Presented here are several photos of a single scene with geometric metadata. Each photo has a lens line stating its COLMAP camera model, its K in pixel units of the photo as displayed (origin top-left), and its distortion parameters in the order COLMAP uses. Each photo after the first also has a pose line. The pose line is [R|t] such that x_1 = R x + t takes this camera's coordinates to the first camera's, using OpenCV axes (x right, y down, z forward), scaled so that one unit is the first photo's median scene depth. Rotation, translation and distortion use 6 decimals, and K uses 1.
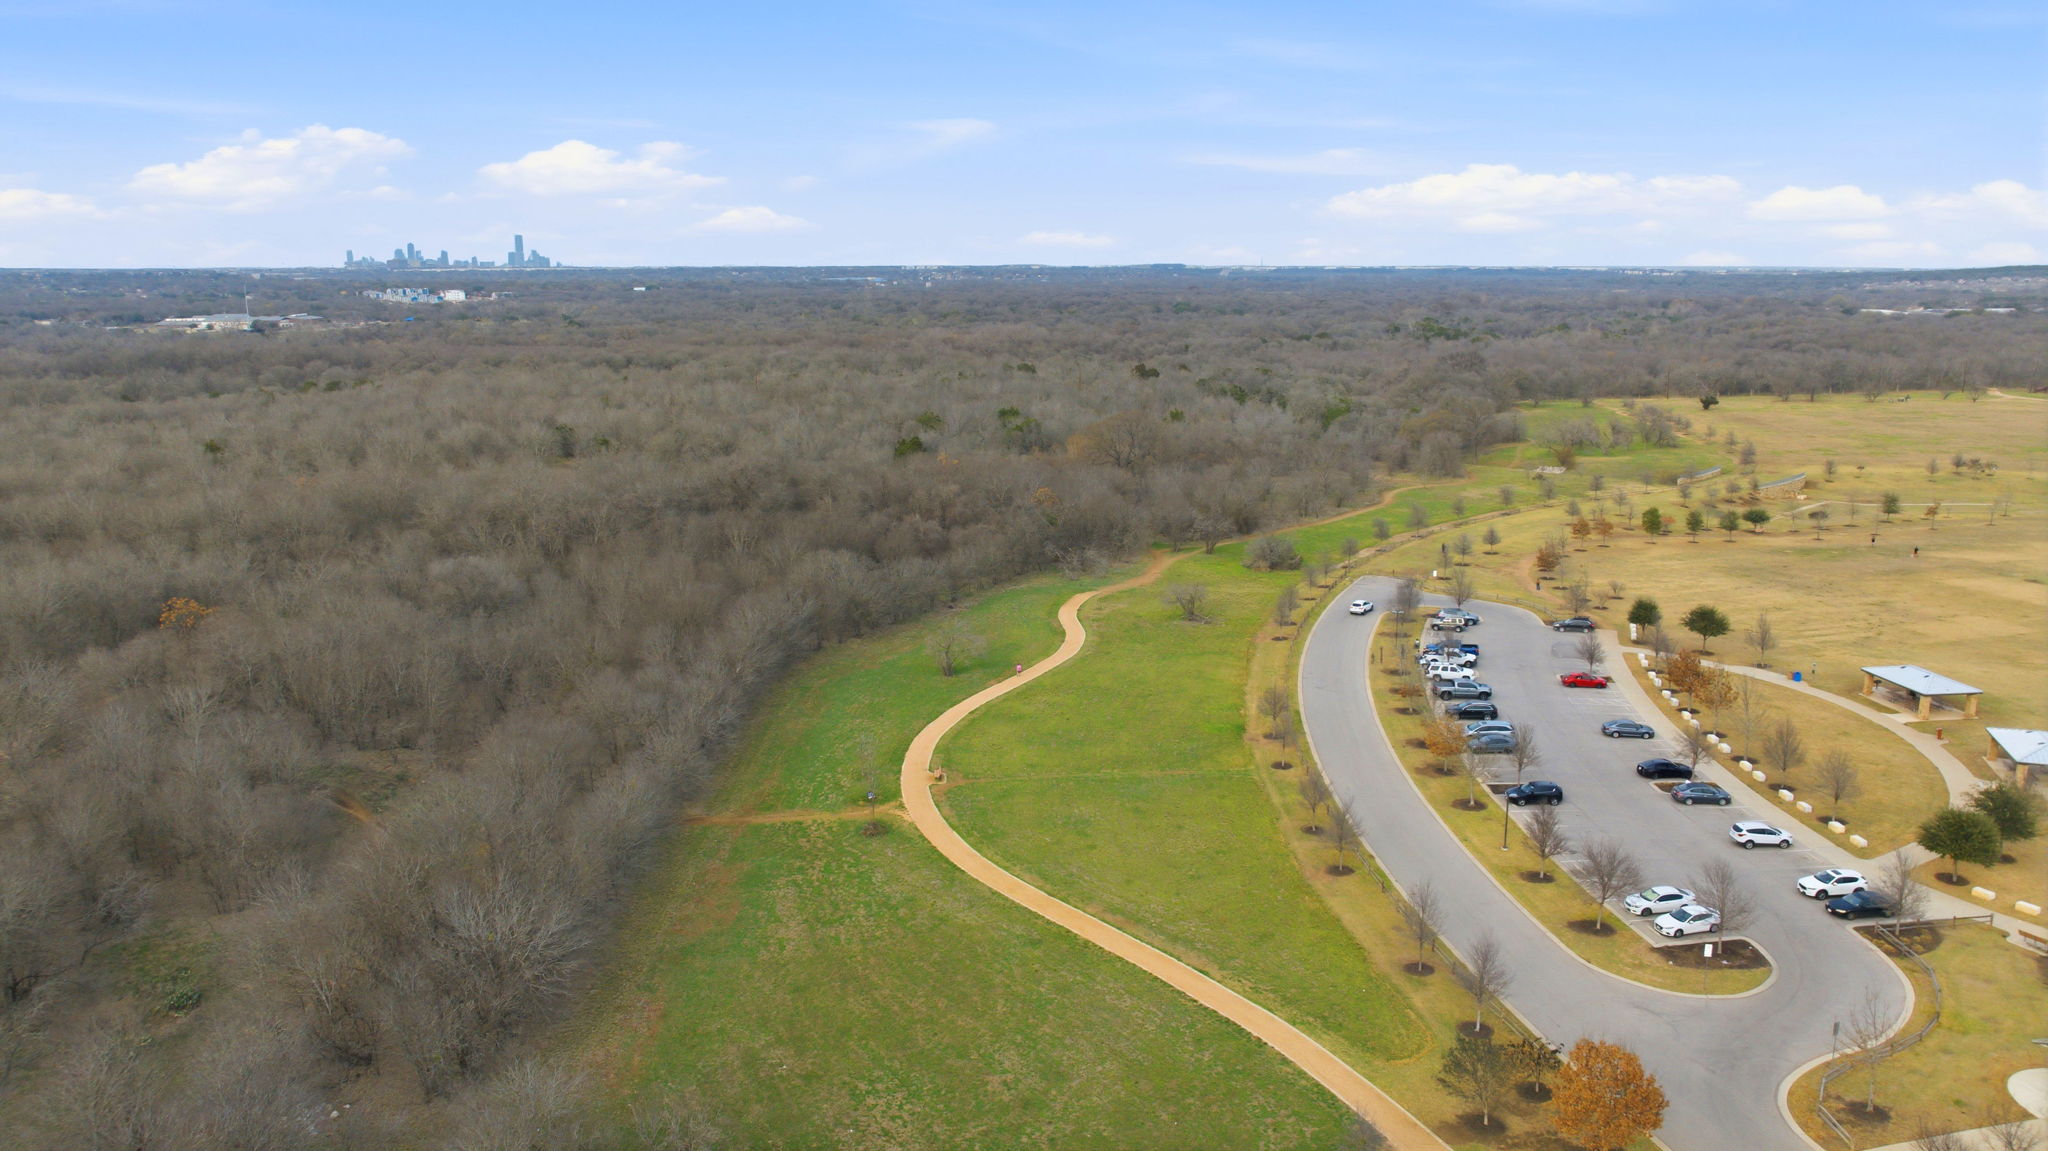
lens RADIAL K [[1439.1, 0, 1024.0], [0, 1439.1, 575.5], [0, 0, 1]] dist [-0.021432, 0.003599]
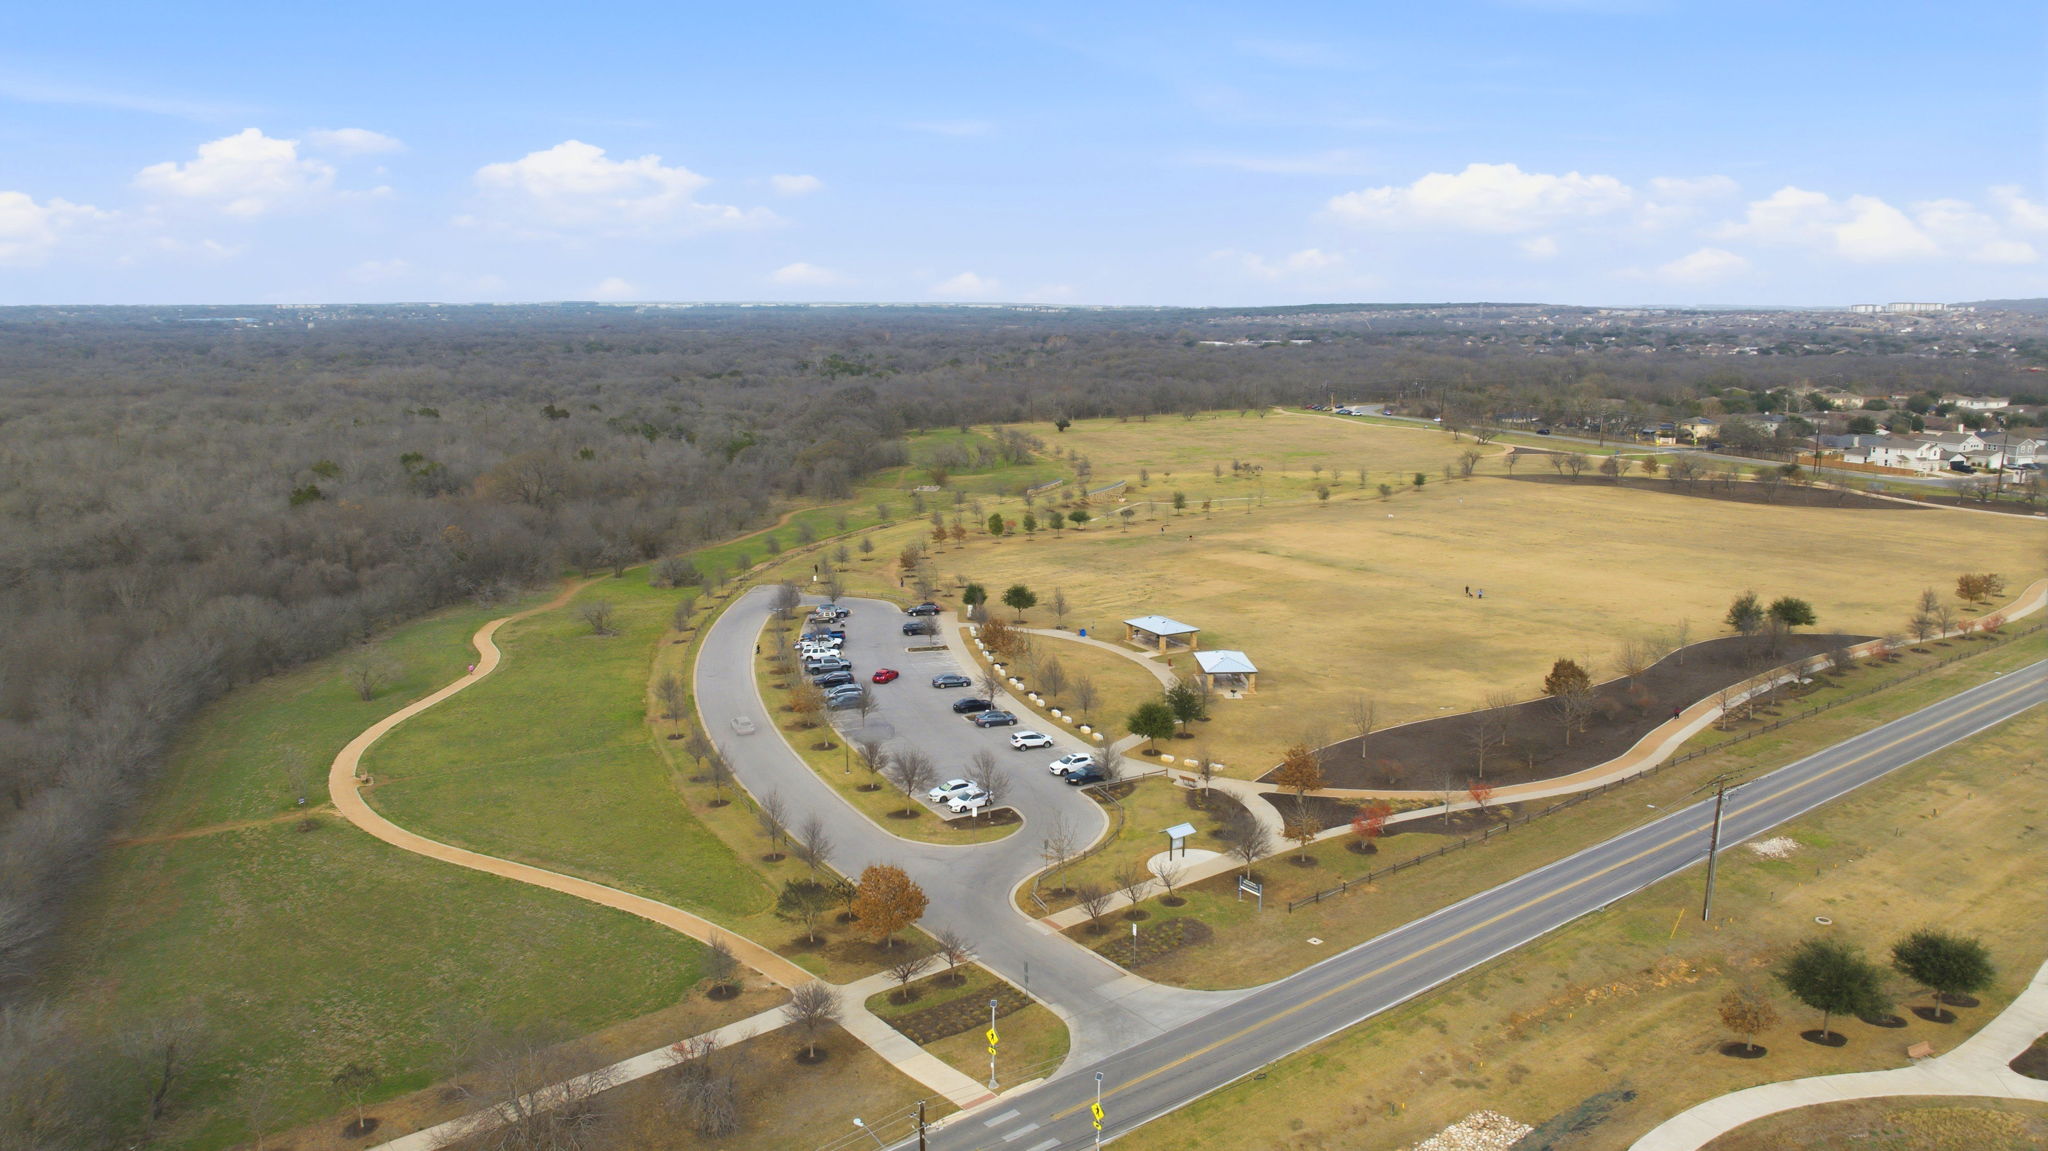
lens RADIAL K [[1422.2, 0, 1024.0], [0, 1422.2, 575.5], [0, 0, 1]] dist [-0.035295, -0.002390]
pose [[0.921961, -0.069364, 0.381021, 0.003556], [0.078292, 0.996899, -0.007961, 0.018378], [-0.379287, 0.037171, 0.924532, -0.126531]]
